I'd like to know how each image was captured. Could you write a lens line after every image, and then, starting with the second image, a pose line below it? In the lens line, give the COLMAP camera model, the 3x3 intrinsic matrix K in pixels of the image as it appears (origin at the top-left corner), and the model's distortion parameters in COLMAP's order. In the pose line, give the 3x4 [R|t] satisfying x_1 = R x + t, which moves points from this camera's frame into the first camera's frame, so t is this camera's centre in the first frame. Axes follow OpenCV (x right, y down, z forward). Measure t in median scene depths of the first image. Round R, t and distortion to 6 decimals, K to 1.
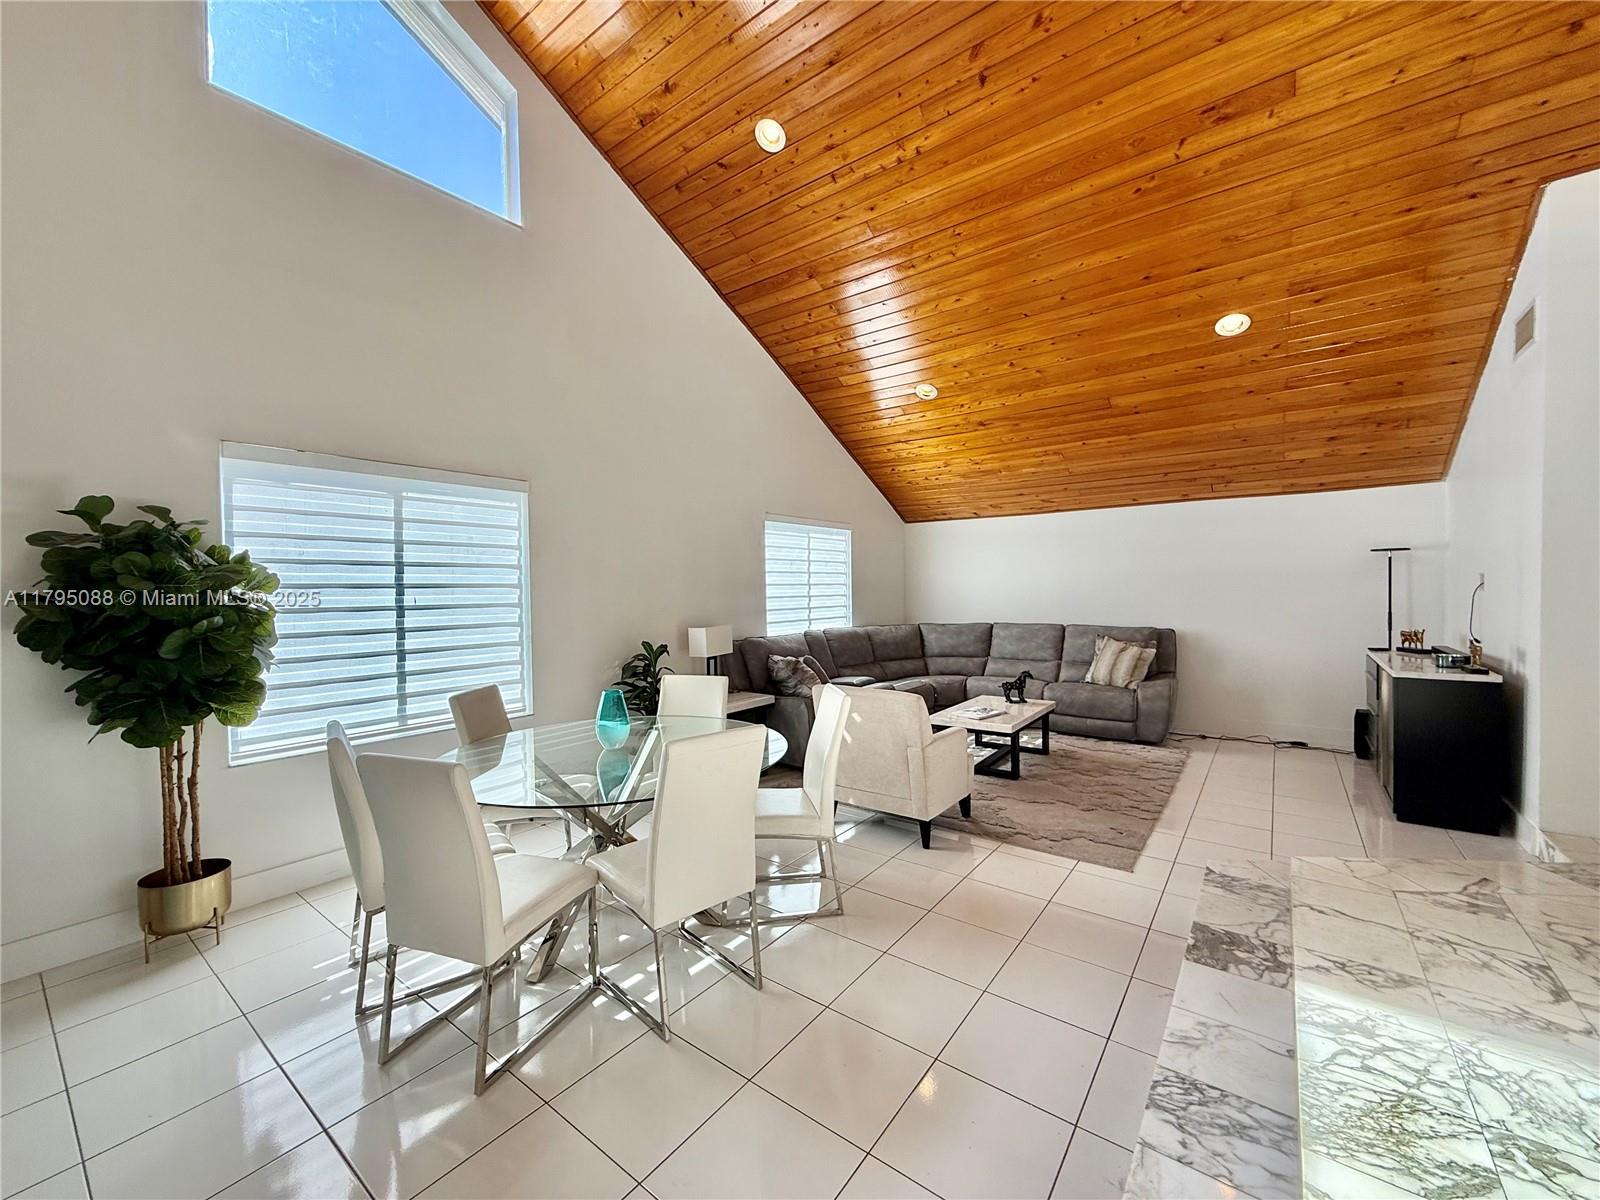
lens RADIAL K [[636.5, 0, 796.6], [0, 636.5, 603.0], [0, 0, 1]] dist [0.000730, 0.000364]
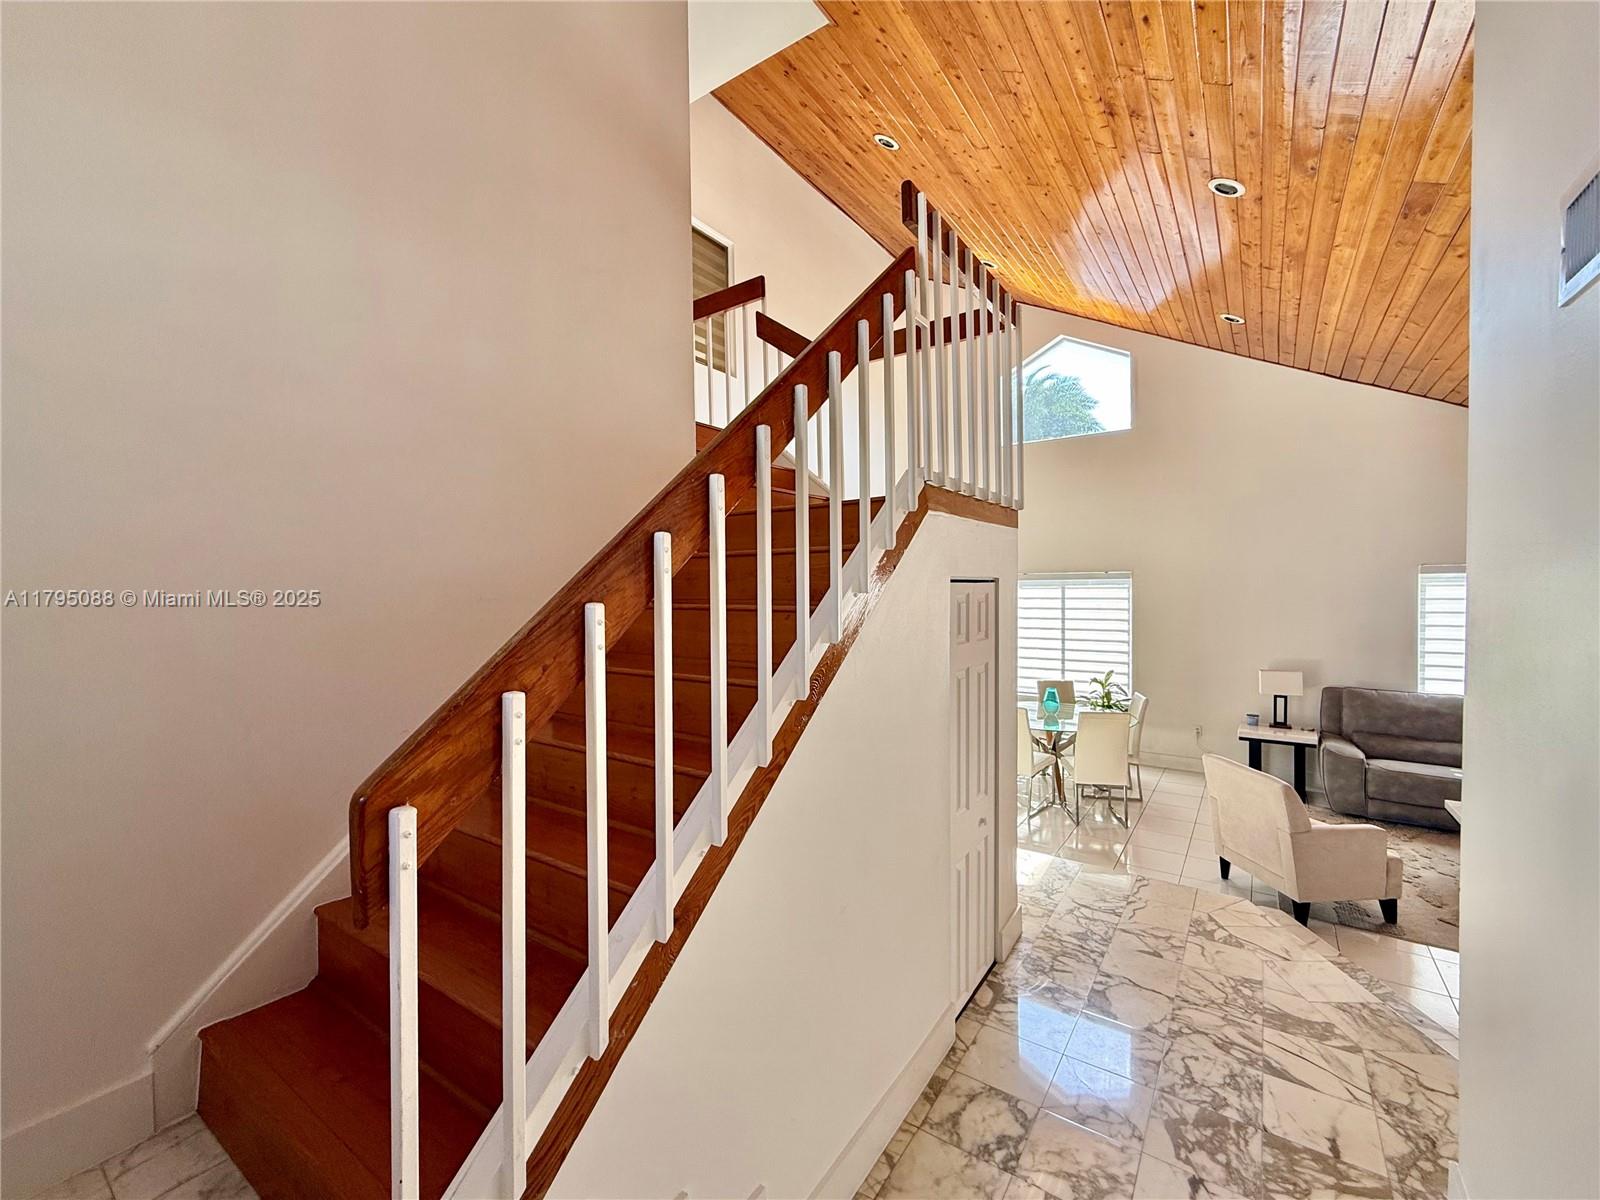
lens RADIAL K [[657.3, 0, 800.0], [0, 657.3, 600.0], [0, 0, 1]] dist [0.002196, 0.000354]
pose [[0.041205, 0.030027, -0.998699, 0.964691], [-0.012882, 0.999481, 0.029519, -0.111278], [0.999068, 0.011649, 0.041570, 0.015171]]
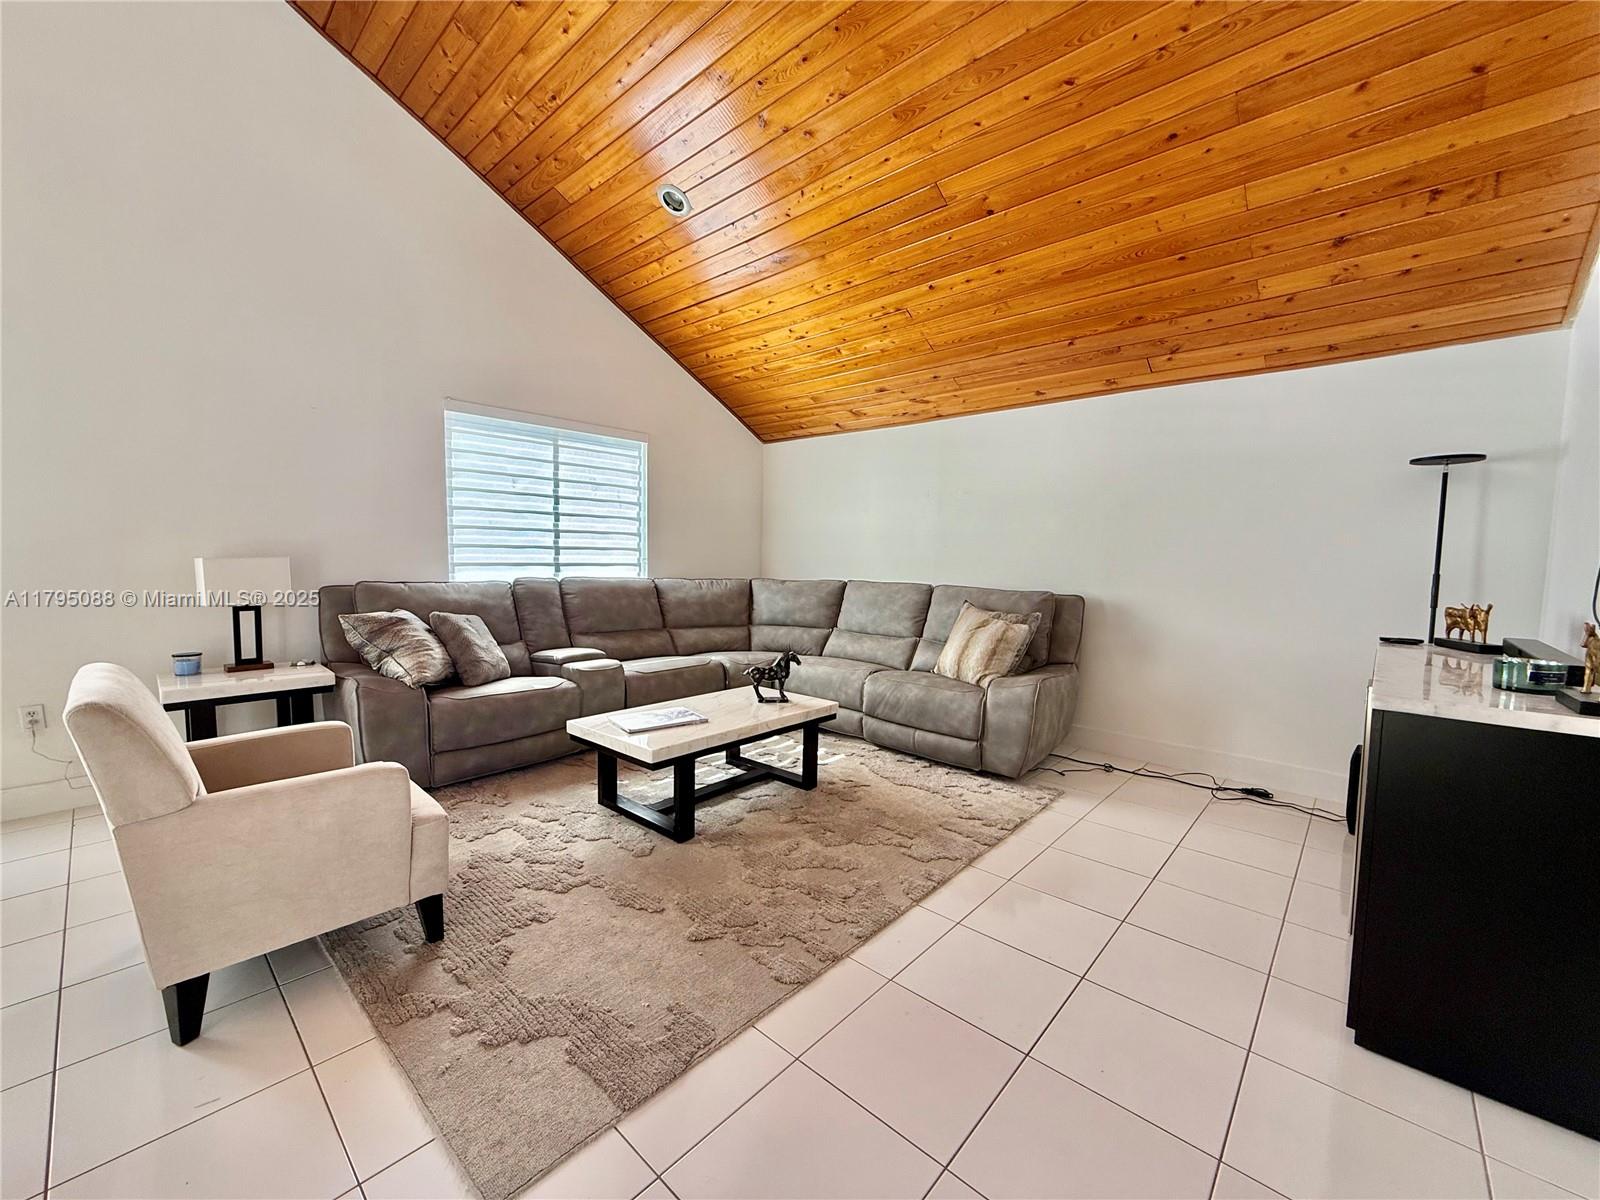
lens RADIAL K [[636.5, 0, 796.6], [0, 636.5, 603.0], [0, 0, 1]] dist [0.000730, 0.000364]
pose [[0.995376, 0.037382, -0.088480, 0.404696], [-0.032664, 0.997997, 0.054180, 0.025523], [0.090328, -0.051040, 0.994603, 0.377440]]
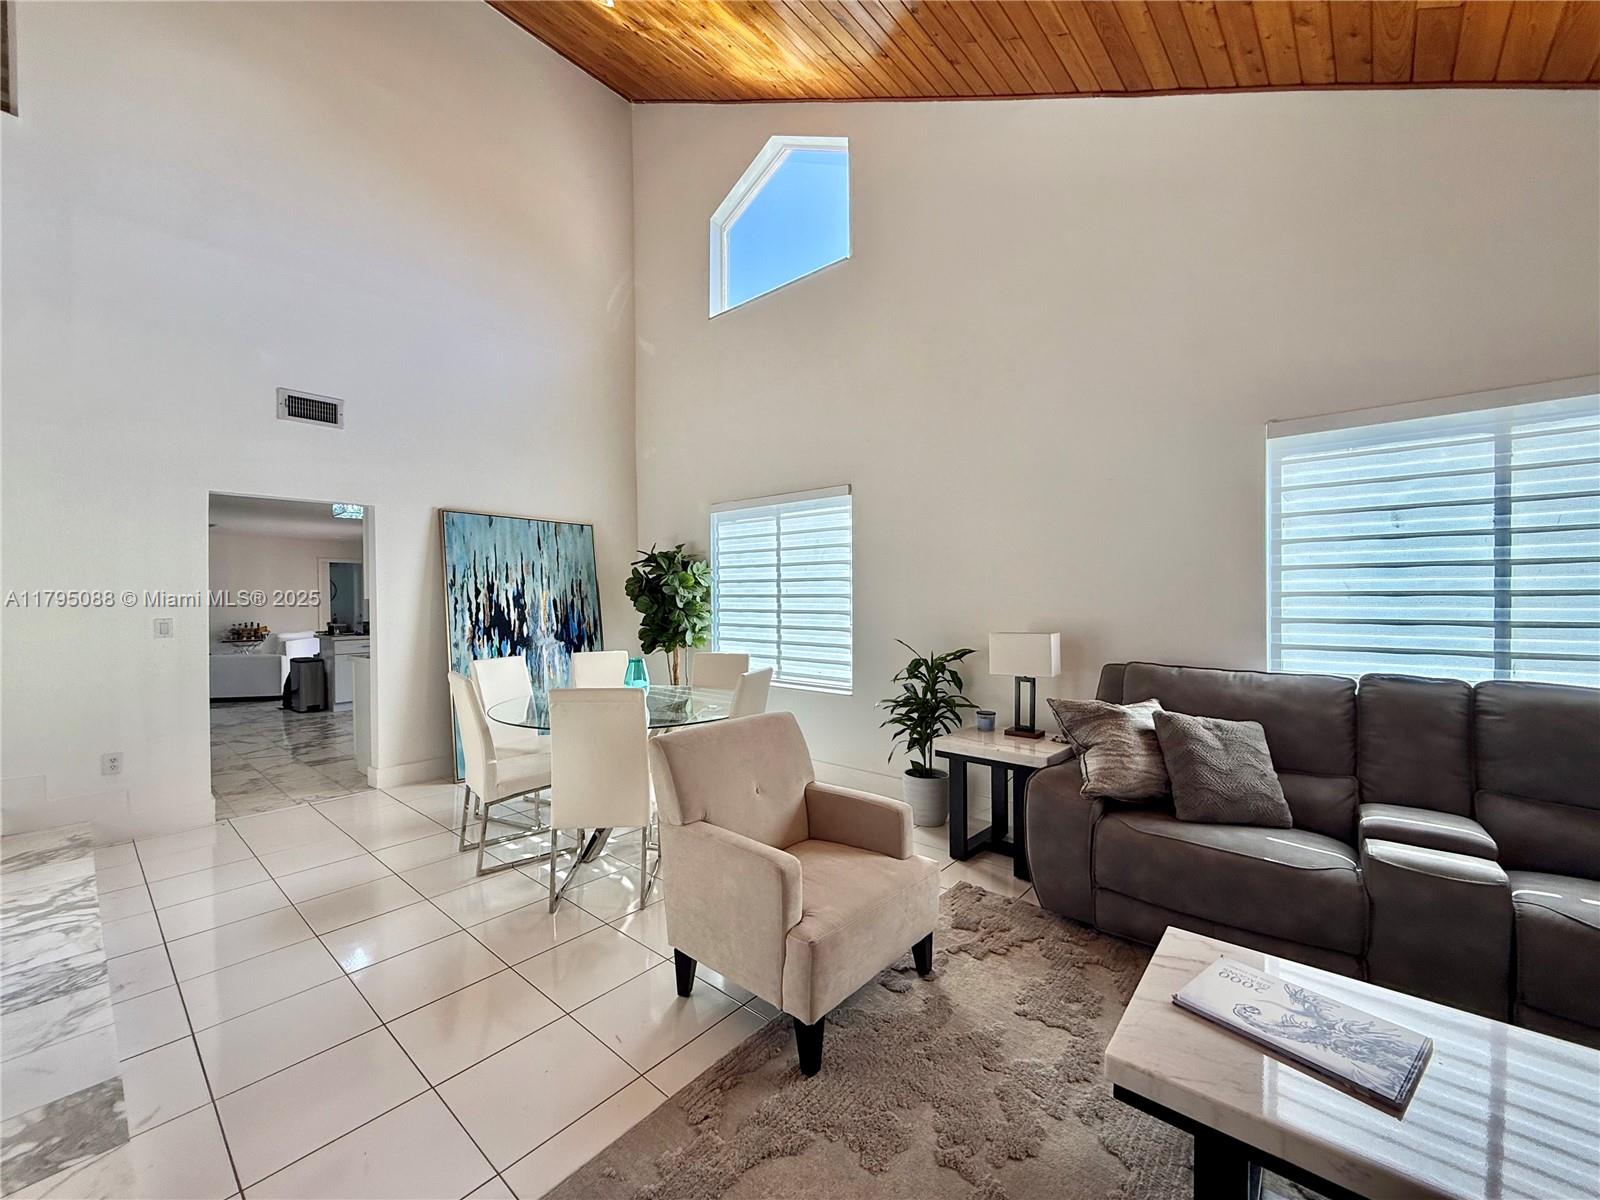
lens RADIAL K [[636.5, 0, 796.6], [0, 636.5, 603.0], [0, 0, 1]] dist [0.000730, 0.000364]
pose [[-0.062033, 0.022512, -0.997820, 0.496155], [-0.018972, 0.999538, 0.023730, -0.006921], [0.997894, 0.020403, -0.061577, 0.701387]]
